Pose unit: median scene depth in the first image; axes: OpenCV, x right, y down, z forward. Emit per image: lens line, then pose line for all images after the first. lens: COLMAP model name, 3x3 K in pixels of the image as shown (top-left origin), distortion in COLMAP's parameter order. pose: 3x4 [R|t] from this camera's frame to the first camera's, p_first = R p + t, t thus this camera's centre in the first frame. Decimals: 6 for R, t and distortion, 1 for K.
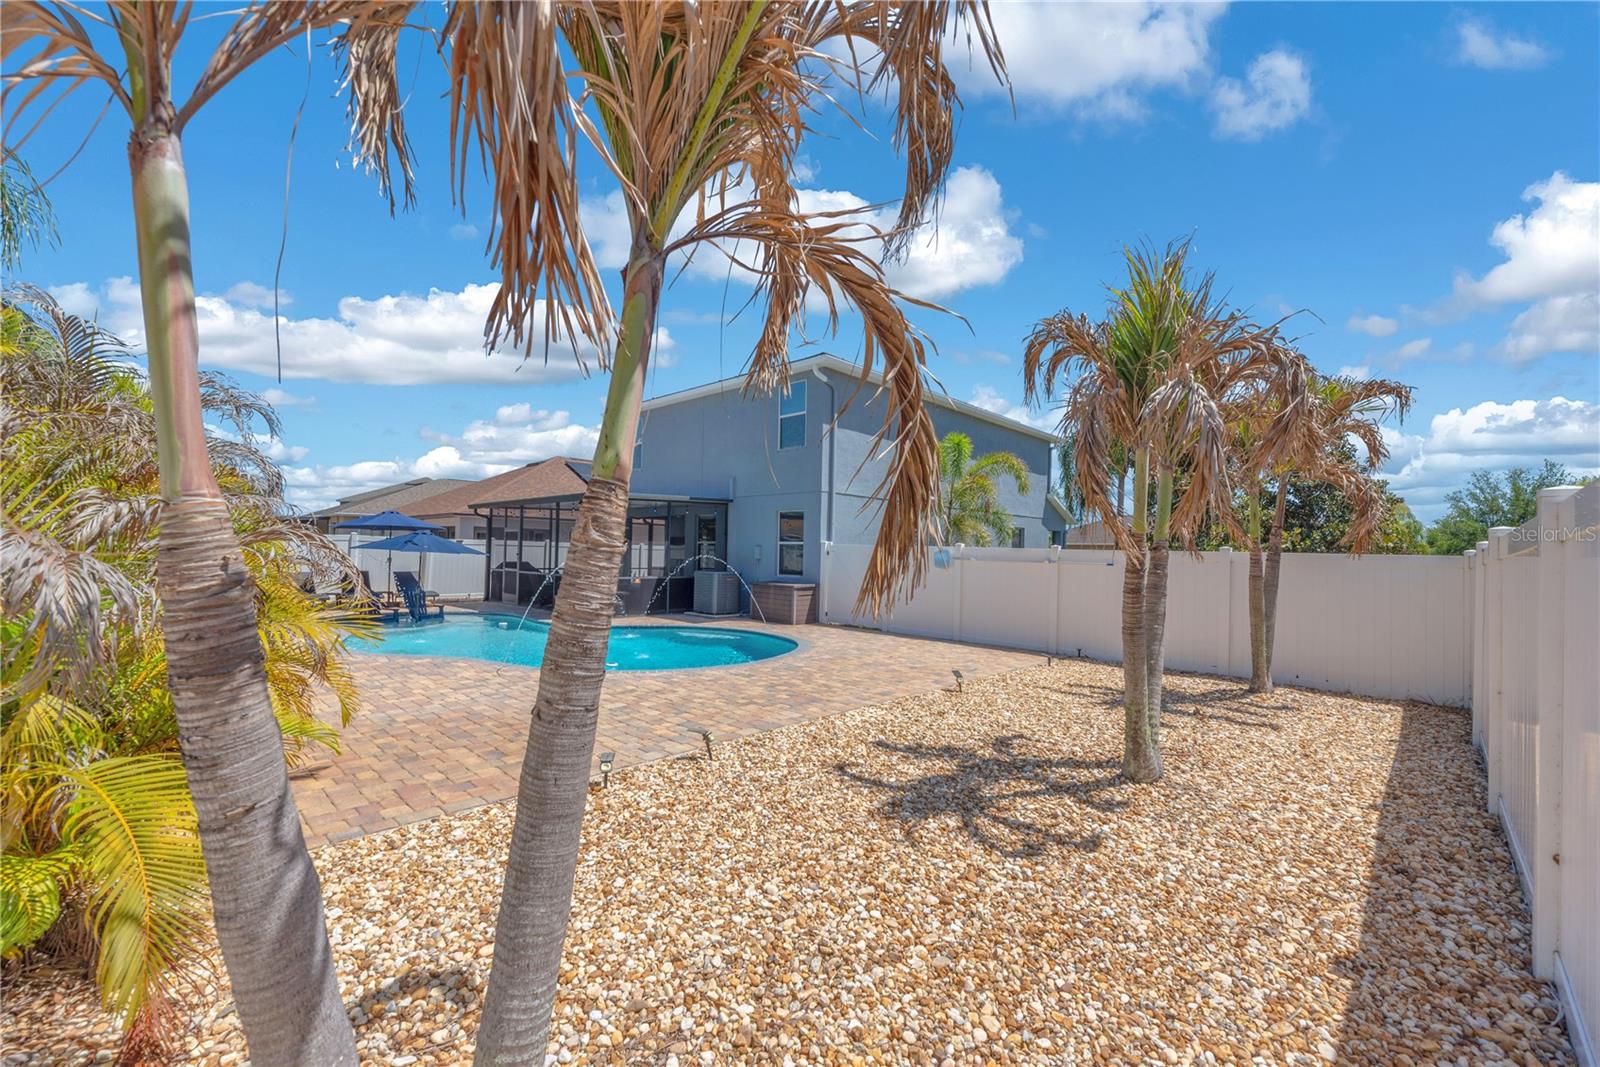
lens RADIAL K [[642.7, 0, 799.1], [0, 642.7, 536.4], [0, 0, 1]] dist [0.000538, 0.000127]
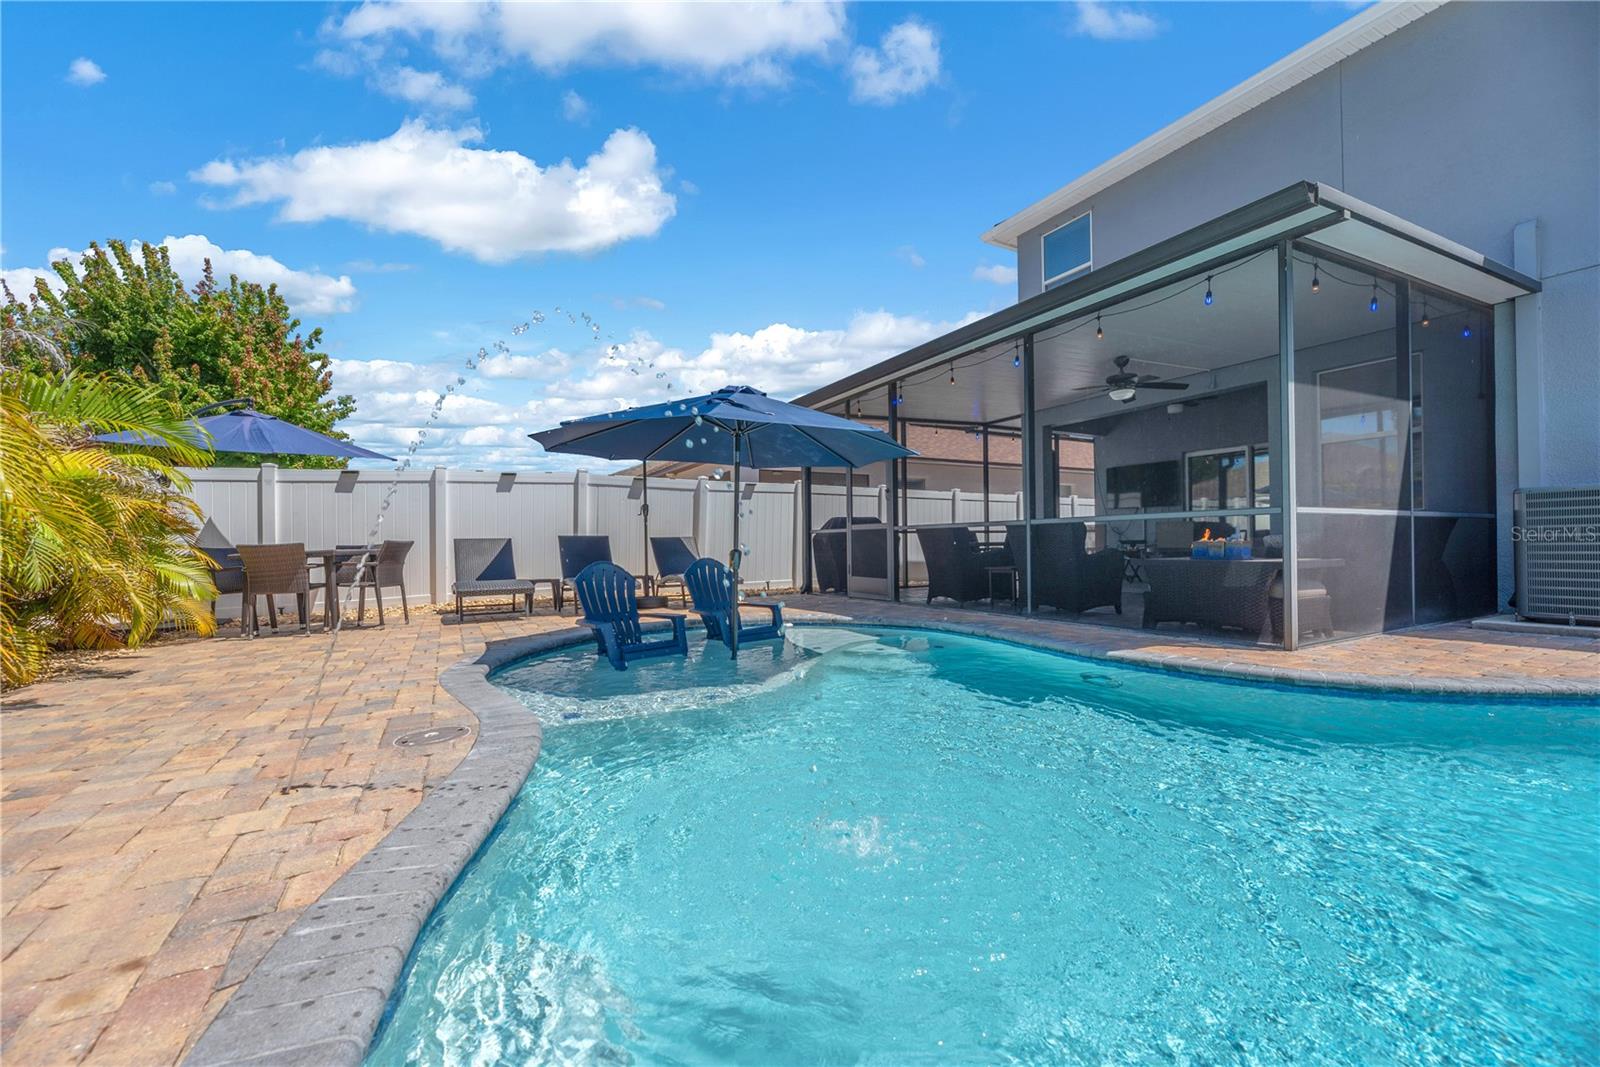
lens RADIAL K [[642.7, 0, 799.1], [0, 642.7, 536.4], [0, 0, 1]] dist [0.000538, 0.000127]
pose [[0.952043, -0.037127, -0.303702, -0.388328], [0.039093, 0.999235, 0.000395, 0.061955], [0.303455, -0.012249, 0.952767, 0.584223]]
